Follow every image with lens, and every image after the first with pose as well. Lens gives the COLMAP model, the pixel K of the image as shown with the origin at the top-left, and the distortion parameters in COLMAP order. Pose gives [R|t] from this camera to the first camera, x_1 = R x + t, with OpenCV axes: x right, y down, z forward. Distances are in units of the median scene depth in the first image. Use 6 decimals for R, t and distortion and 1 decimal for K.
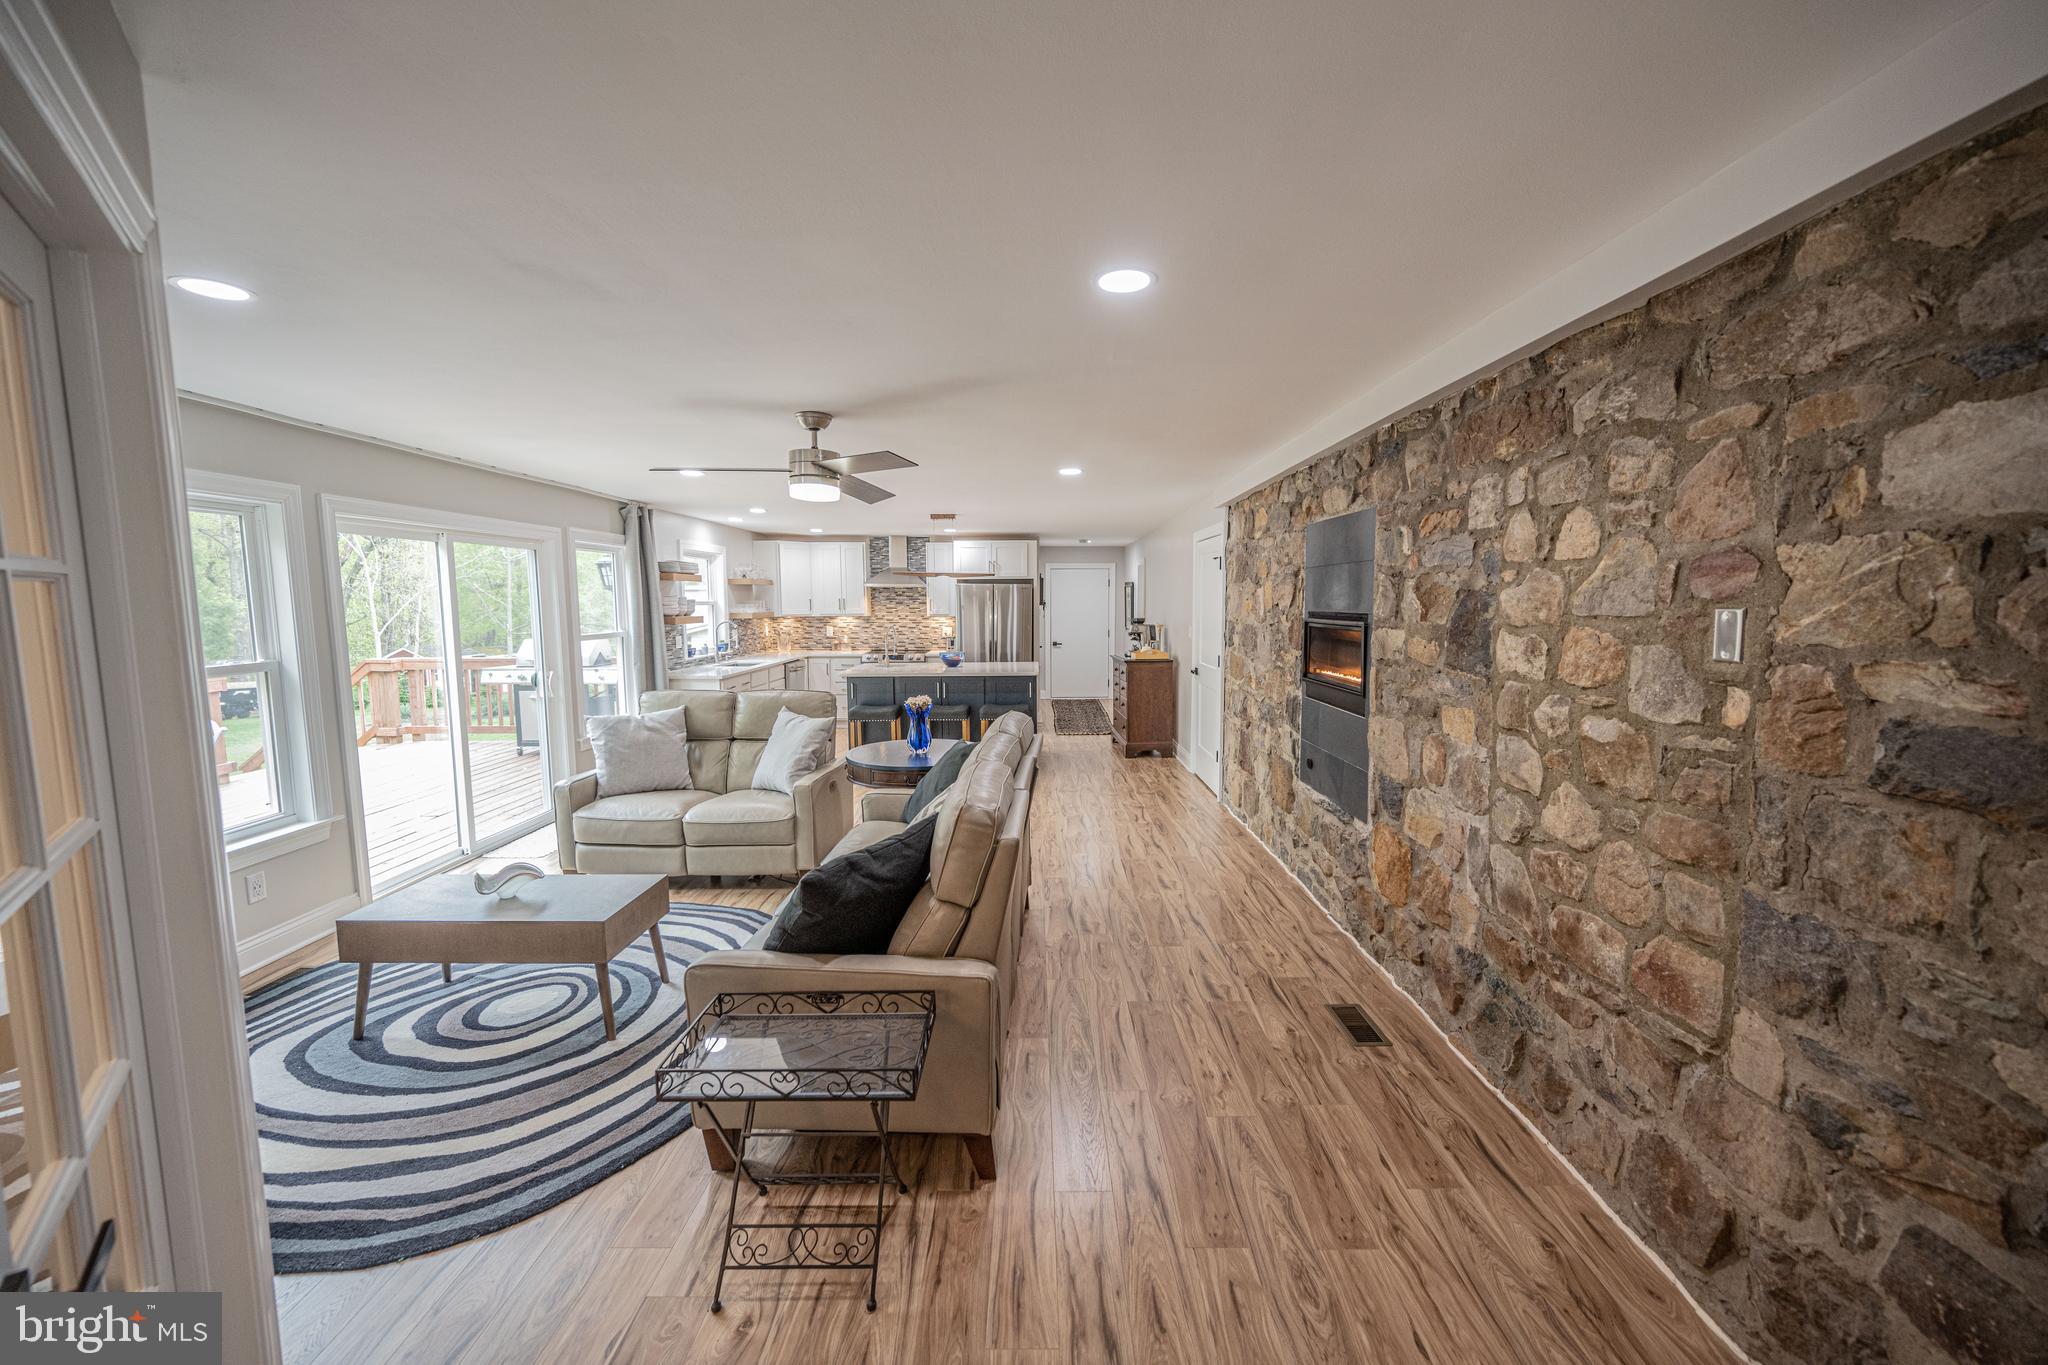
lens RADIAL K [[804.2, 0, 1028.3], [0, 804.2, 681.6], [0, 0, 1]] dist [-0.000883, -0.000163]
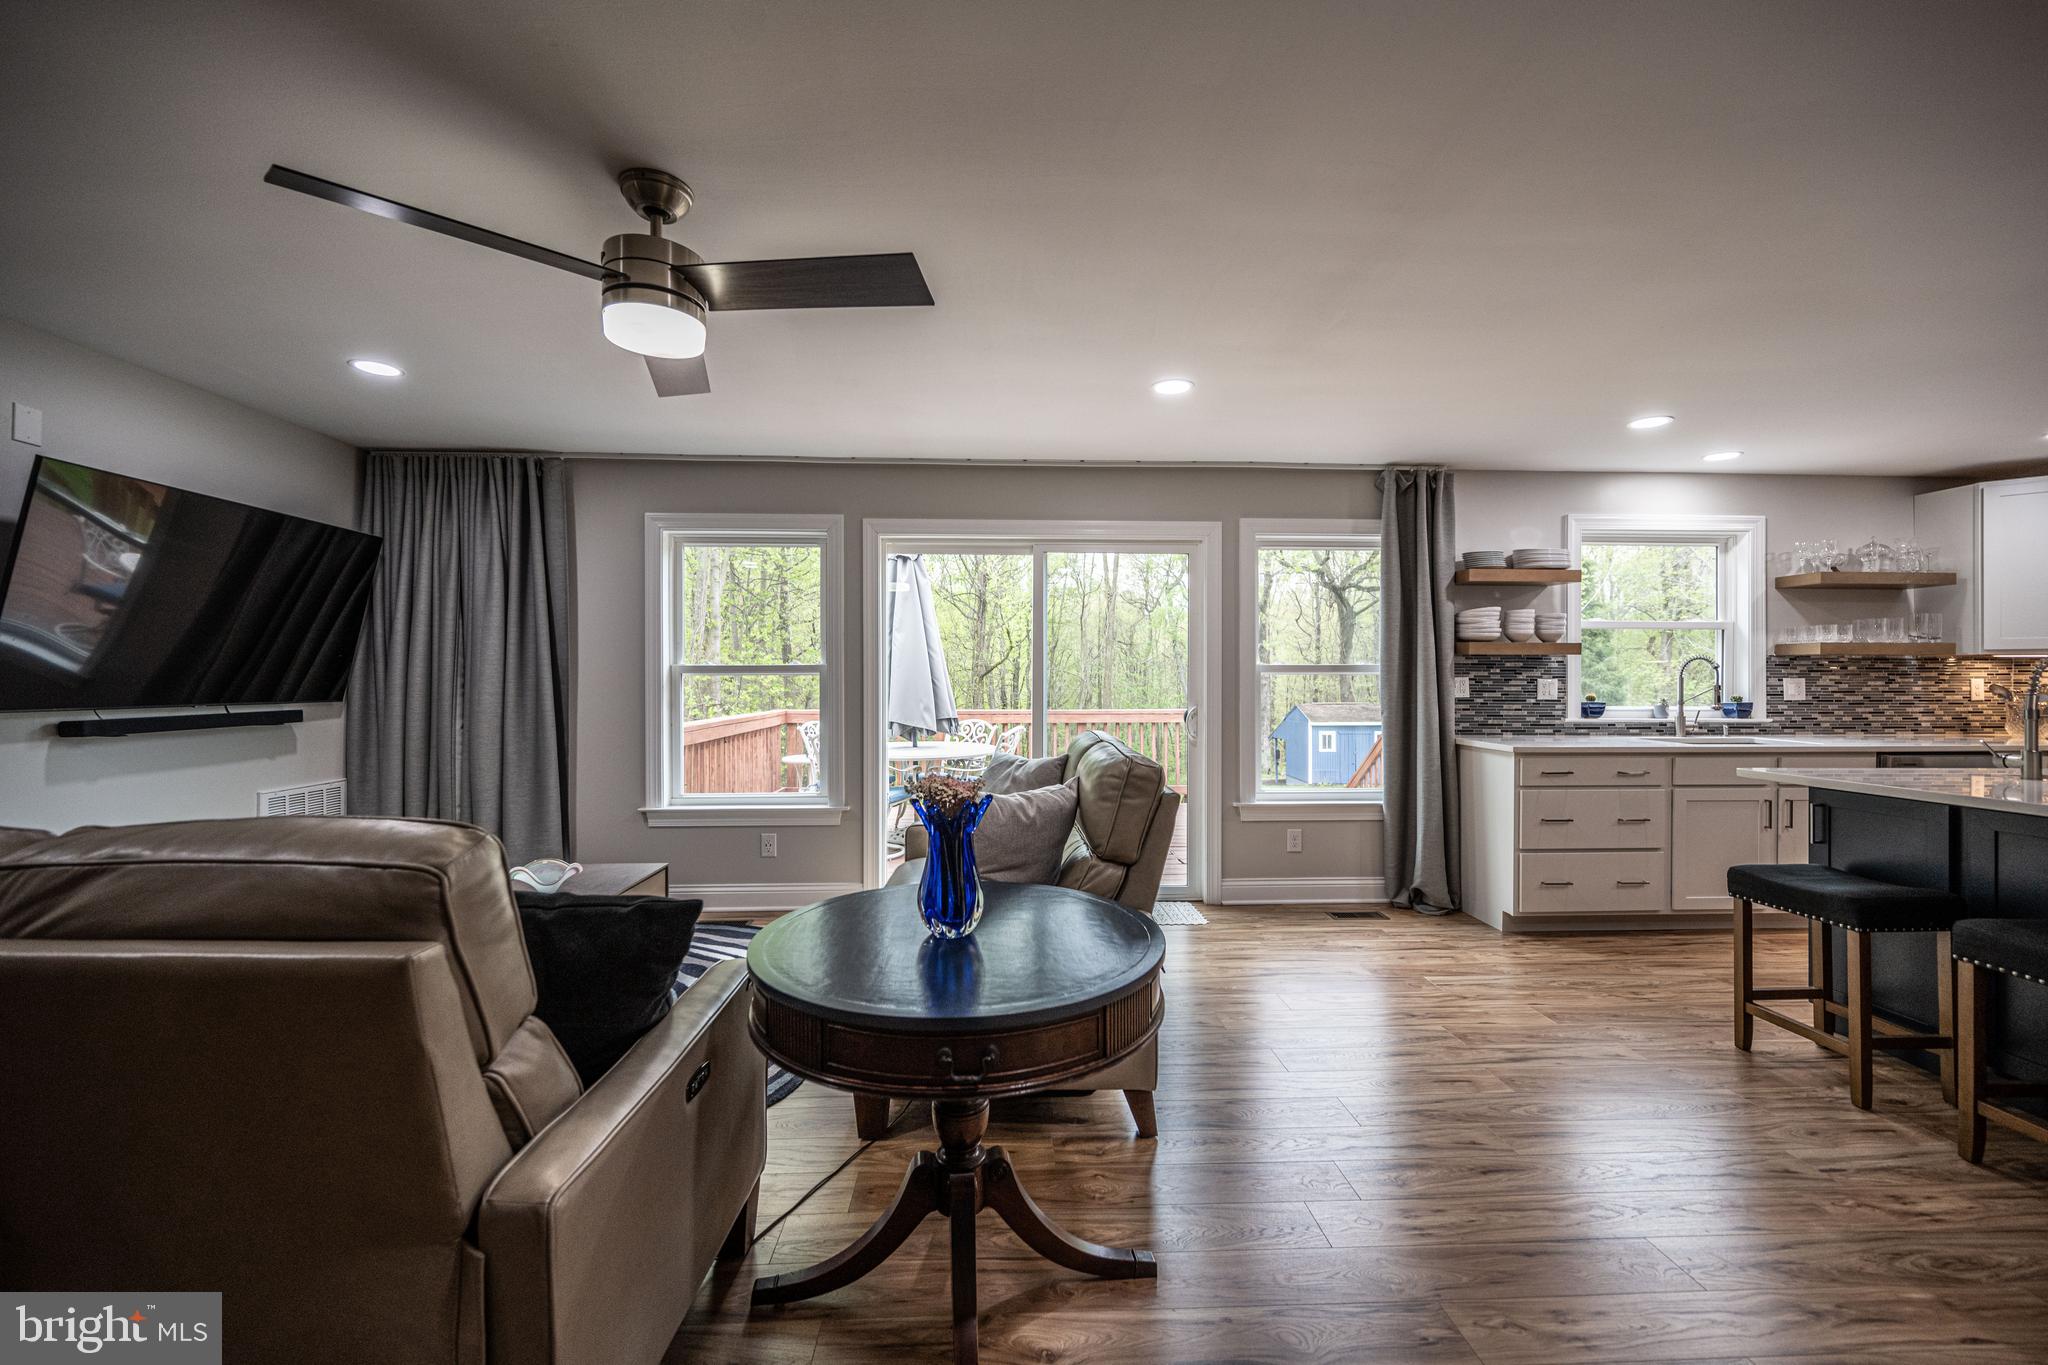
lens RADIAL K [[804.2, 0, 1038.1], [0, 804.2, 672.7], [0, 0, 1]] dist [-0.000883, -0.000163]
pose [[0.053024, 0.006934, -0.998569, 0.297926], [-0.104401, 0.994534, 0.001362, -0.053032], [0.993121, 0.104179, 0.053458, 1.375312]]
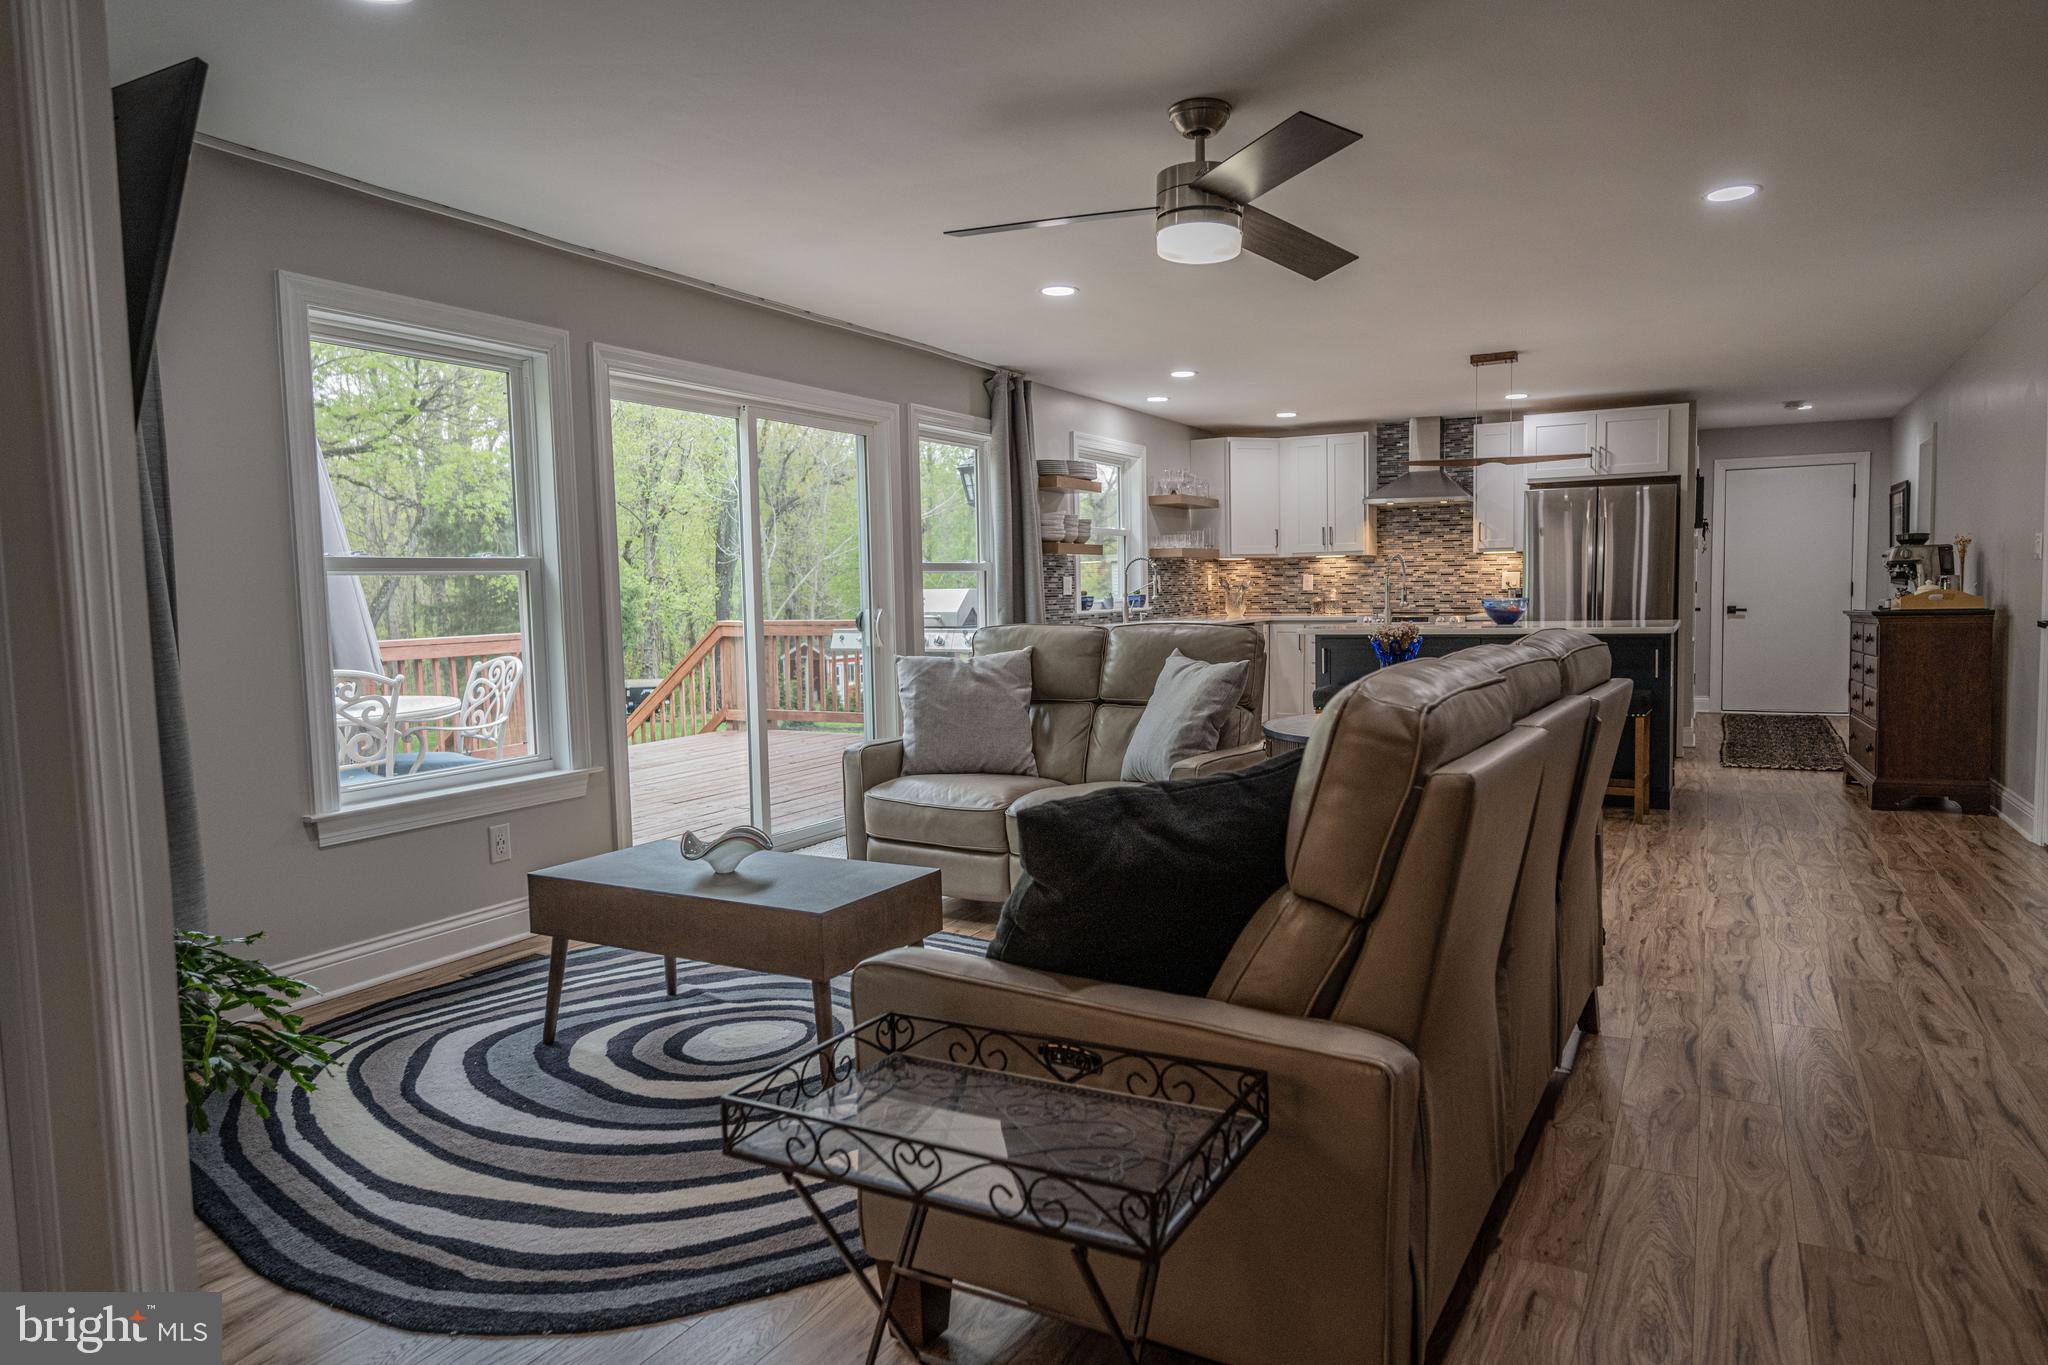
lens RADIAL K [[1258.0, 0, 1031.8], [0, 1258.0, 681.1], [0, 0, 1]] dist [0.000103, -0.000136]
pose [[0.881856, 0.020993, -0.471050, 0.066808], [-0.031882, 0.999377, -0.015148, 0.106131], [0.470439, 0.028376, 0.881976, 0.170779]]
